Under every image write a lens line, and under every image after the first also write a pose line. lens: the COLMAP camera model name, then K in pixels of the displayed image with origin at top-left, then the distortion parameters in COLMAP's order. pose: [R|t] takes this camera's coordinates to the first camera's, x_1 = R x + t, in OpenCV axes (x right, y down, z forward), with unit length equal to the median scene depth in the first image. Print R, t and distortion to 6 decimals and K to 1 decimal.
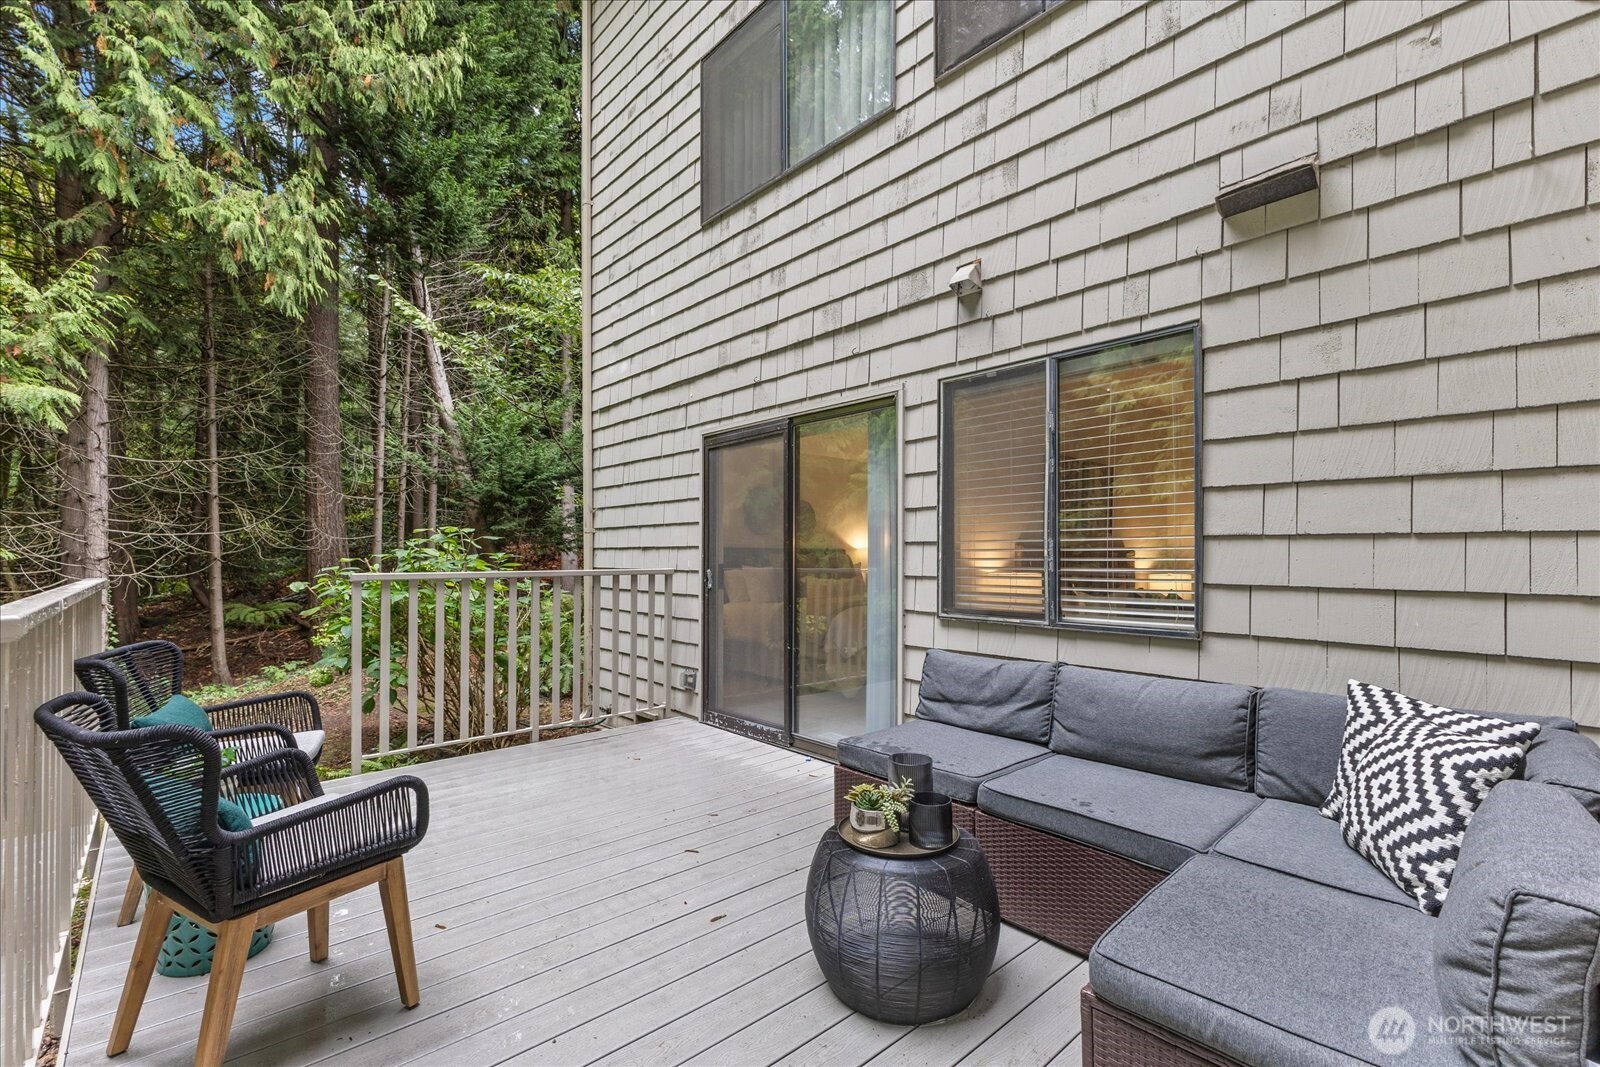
lens RADIAL K [[715.3, 0, 808.1], [0, 715.3, 539.8], [0, 0, 1]] dist [0.004726, 0.000245]
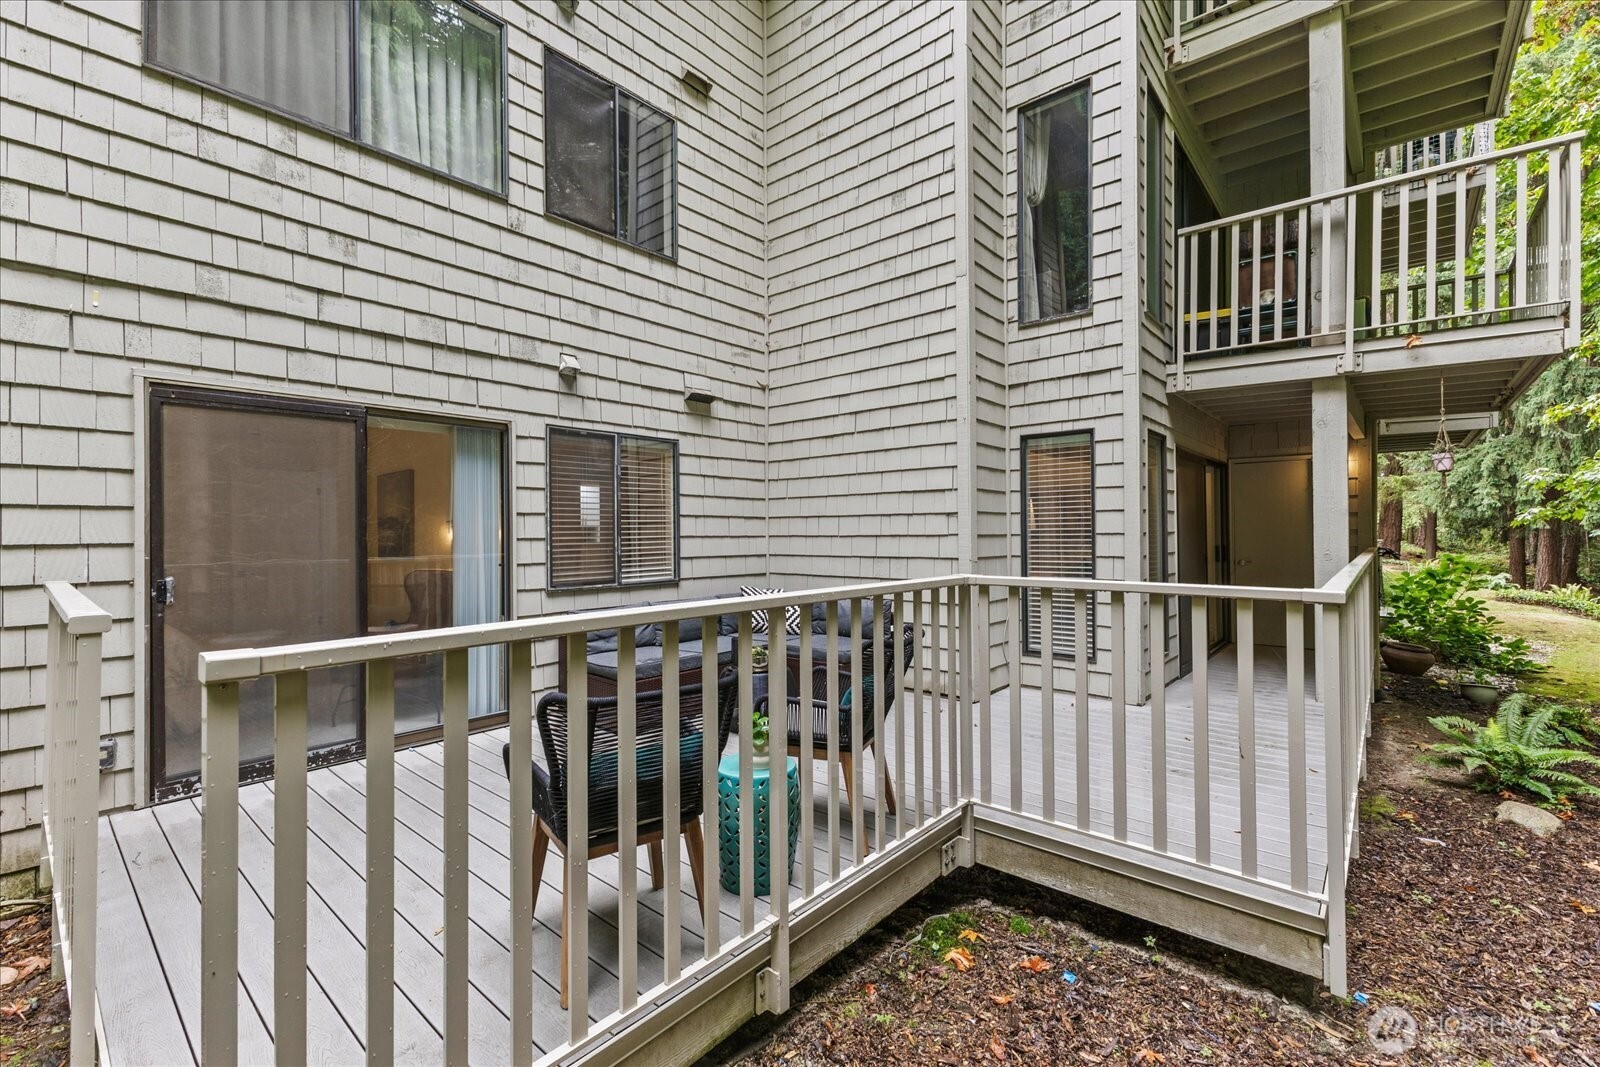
lens RADIAL K [[715.3, 0, 808.1], [0, 715.3, 539.8], [0, 0, 1]] dist [0.004726, 0.000245]
pose [[-0.150349, 0.002917, 0.988629, -1.257440], [-0.001204, 0.999994, -0.003134, 0.009240], [-0.988632, -0.001662, -0.150345, 0.676861]]
